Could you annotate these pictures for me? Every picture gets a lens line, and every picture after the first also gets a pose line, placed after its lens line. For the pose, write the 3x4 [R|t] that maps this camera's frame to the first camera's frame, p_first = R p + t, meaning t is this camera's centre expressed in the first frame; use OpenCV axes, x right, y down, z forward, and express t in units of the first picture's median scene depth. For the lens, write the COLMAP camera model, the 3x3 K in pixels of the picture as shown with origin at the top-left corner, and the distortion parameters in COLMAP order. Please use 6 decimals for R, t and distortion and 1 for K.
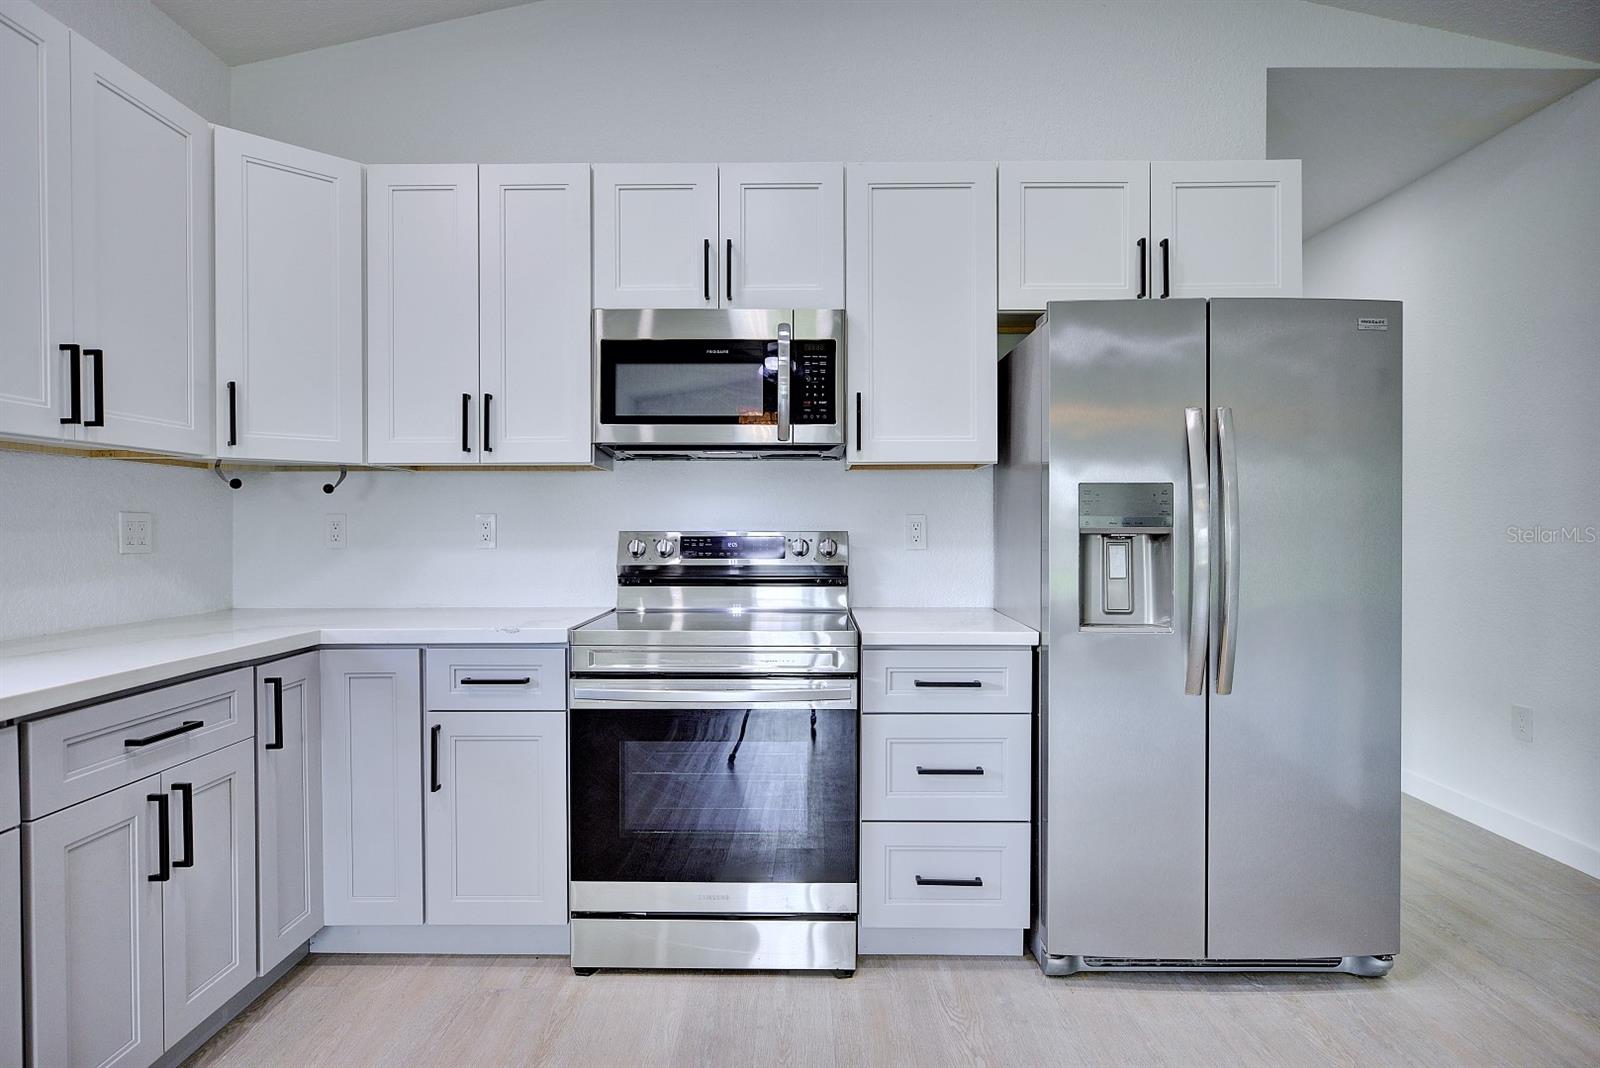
lens RADIAL K [[886.4, 0, 795.6], [0, 886.4, 532.3], [0, 0, 1]] dist [-0.010711, 0.004613]
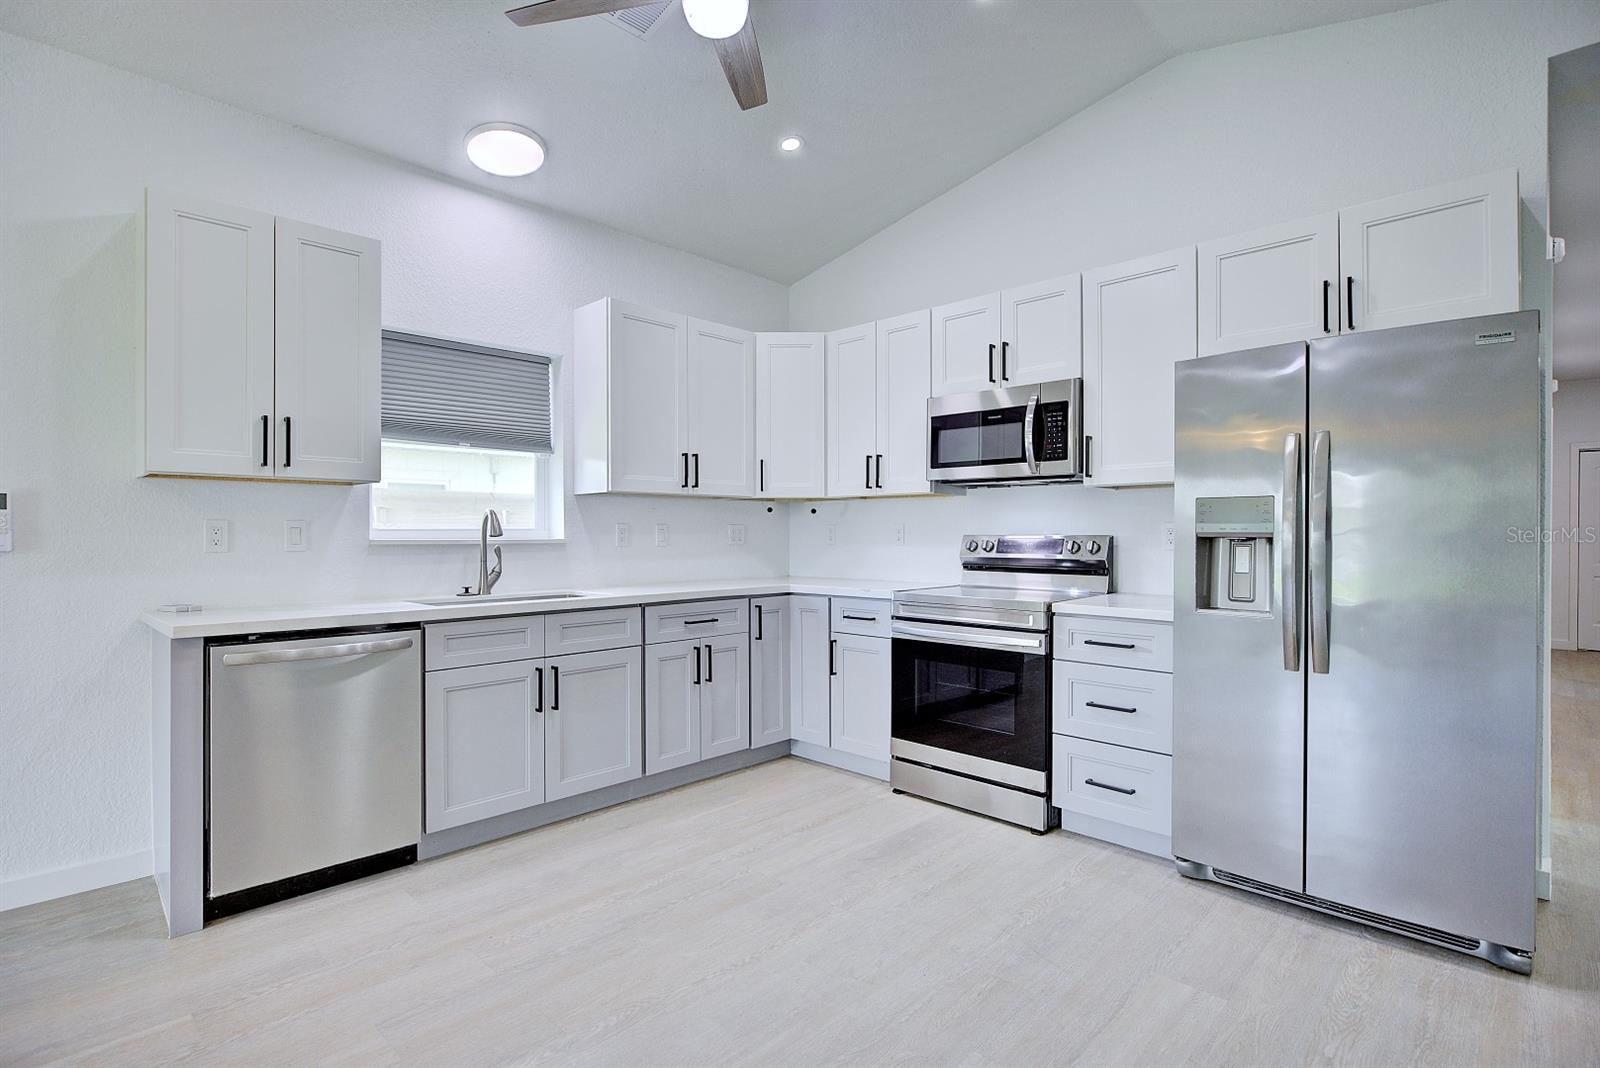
lens RADIAL K [[786.3, 0, 817.0], [0, 786.3, 534.4], [0, 0, 1]] dist [0.003580, -0.003091]
pose [[0.730861, 0.002193, -0.682522, 0.675110], [-0.004910, 0.999986, -0.002044, 0.002666], [0.682508, 0.004845, 0.730862, -0.219405]]
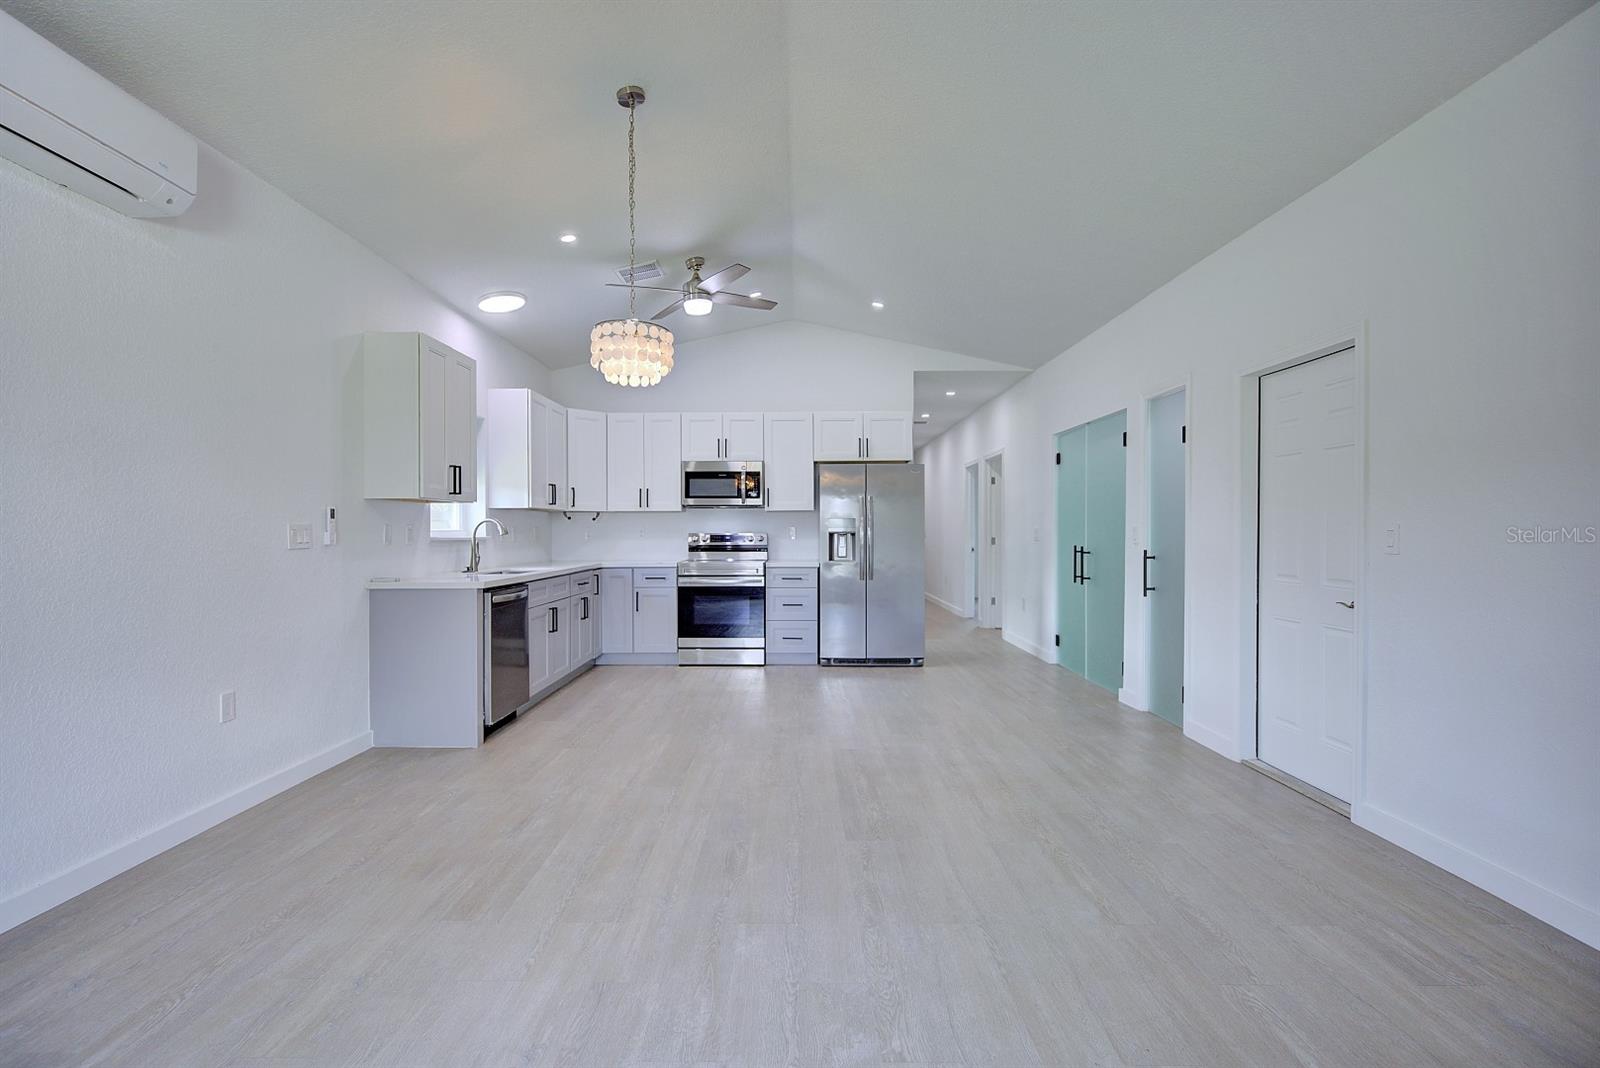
lens RADIAL K [[754.7, 0, 810.8], [0, 754.7, 538.8], [0, 0, 1]] dist [0.005678, -0.001890]
pose [[0.999713, -0.002597, 0.023810, 0.174512], [0.002525, 0.999992, 0.003069, 0.013230], [-0.023818, -0.003008, 0.999712, -1.821744]]
